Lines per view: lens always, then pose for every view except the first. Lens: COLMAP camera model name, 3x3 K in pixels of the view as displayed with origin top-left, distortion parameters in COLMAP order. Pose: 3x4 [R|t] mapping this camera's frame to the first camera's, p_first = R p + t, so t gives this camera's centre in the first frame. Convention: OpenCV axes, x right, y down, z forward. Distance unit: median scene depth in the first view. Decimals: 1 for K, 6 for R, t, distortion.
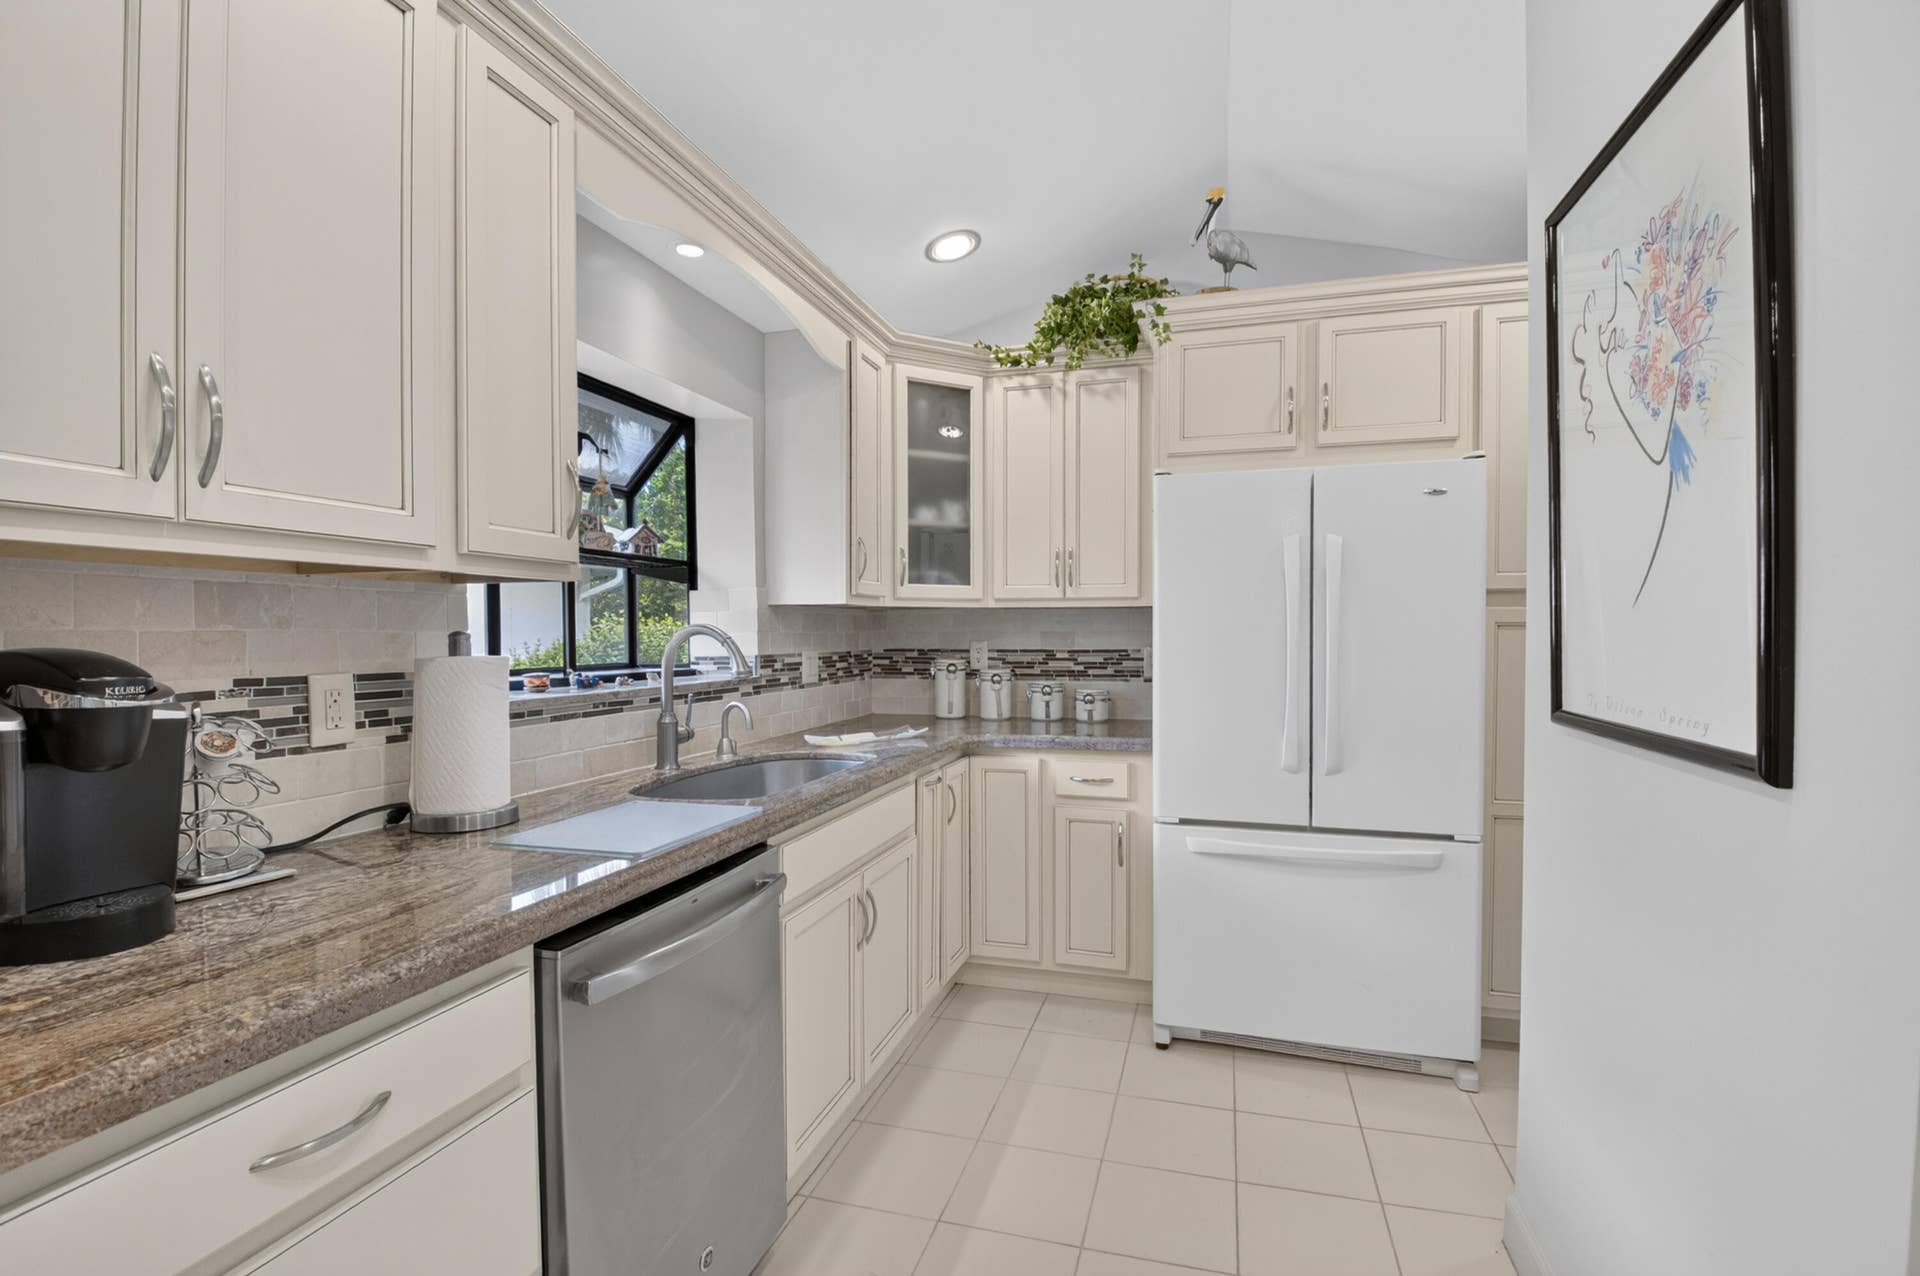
lens RADIAL K [[864.2, 0, 970.7], [0, 864.2, 644.1], [0, 0, 1]] dist [-0.000984, -0.016298]
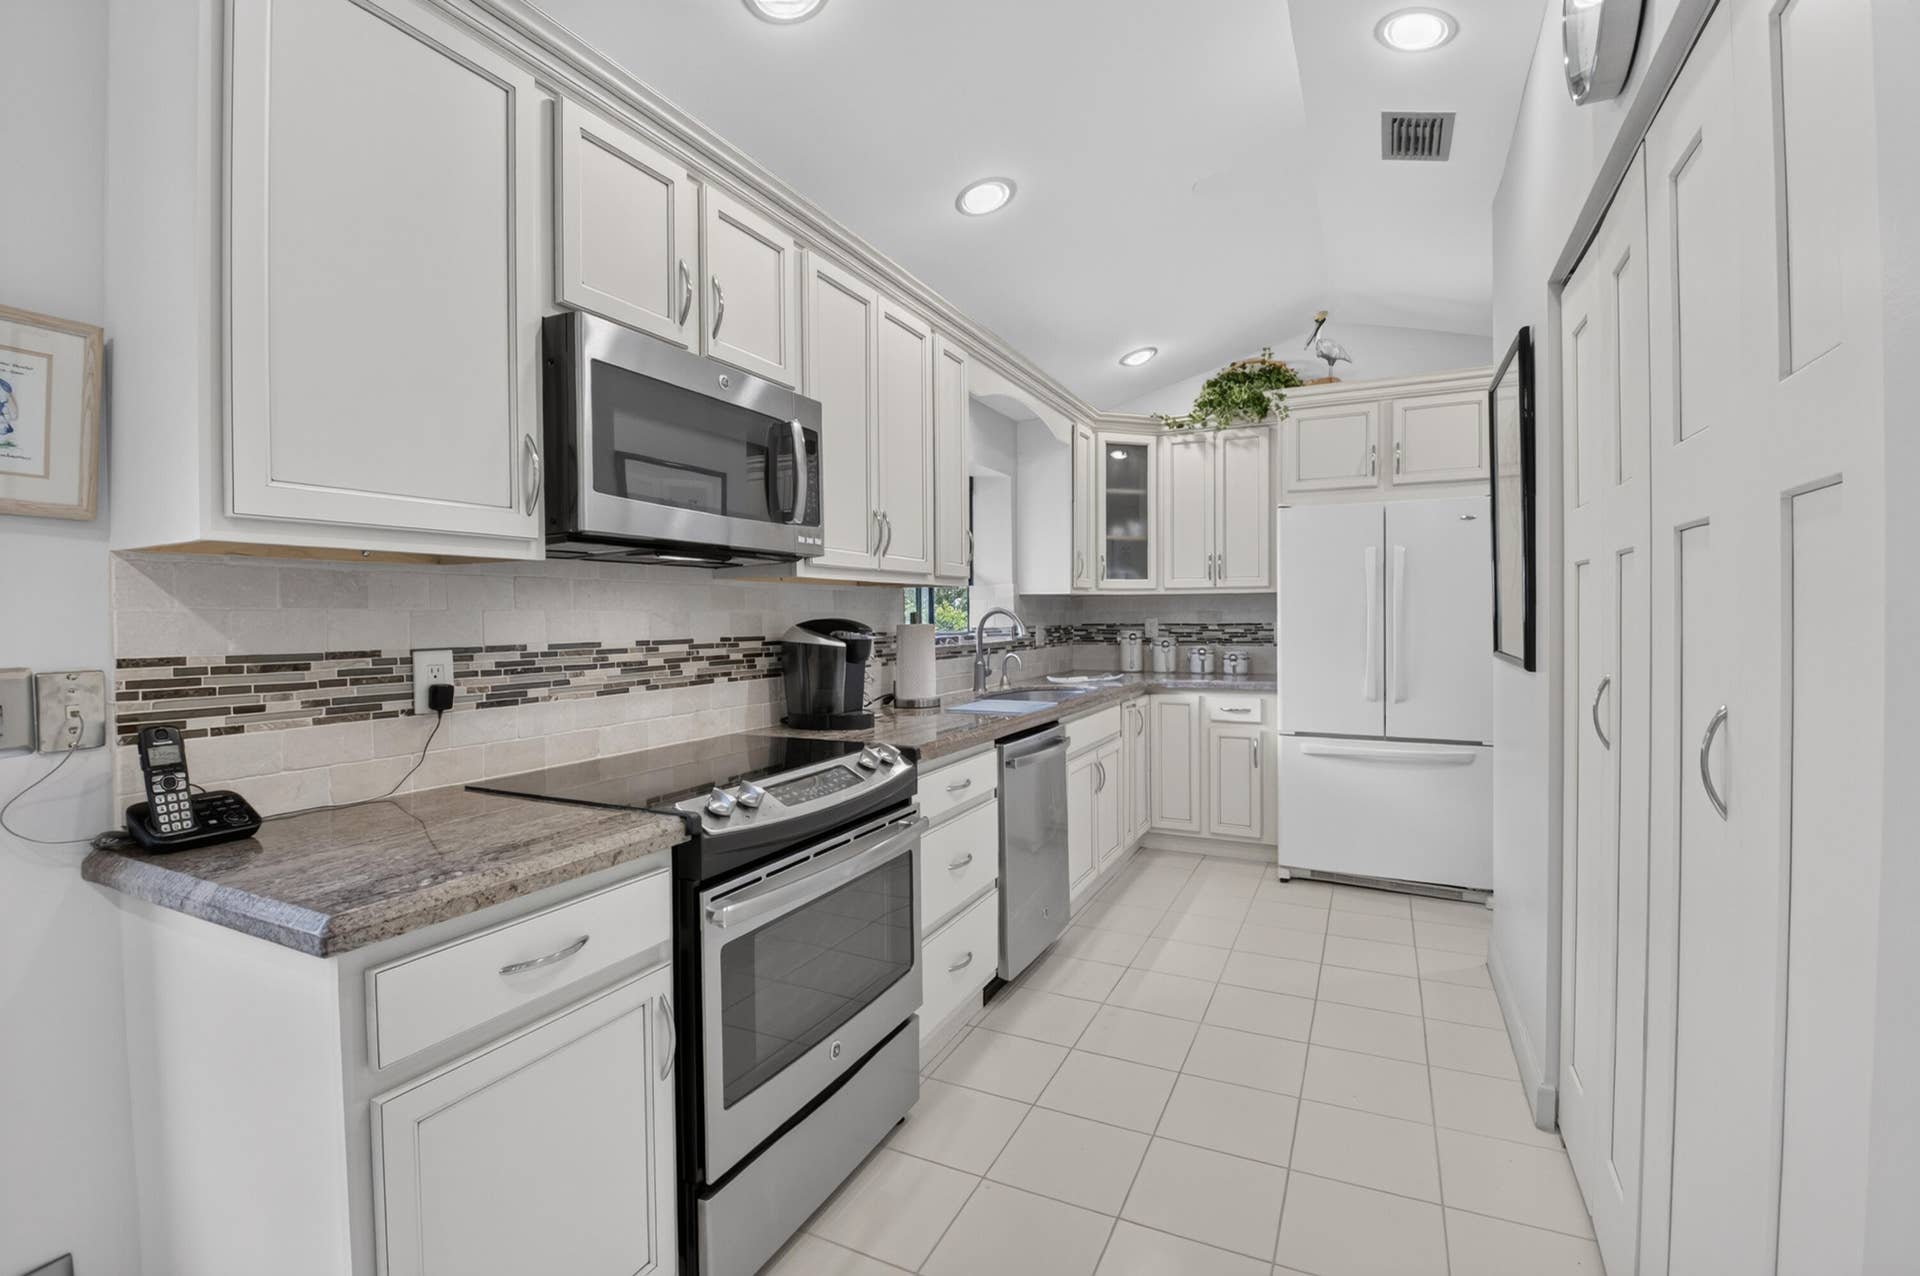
lens RADIAL K [[864.2, 0, 946.3], [0, 864.2, 626.8], [0, 0, 1]] dist [-0.000984, -0.016298]
pose [[0.983502, -0.003211, -0.180870, -0.083999], [0.003421, 0.999994, 0.000849, 0.011613], [0.180866, -0.001454, 0.983507, -0.579768]]
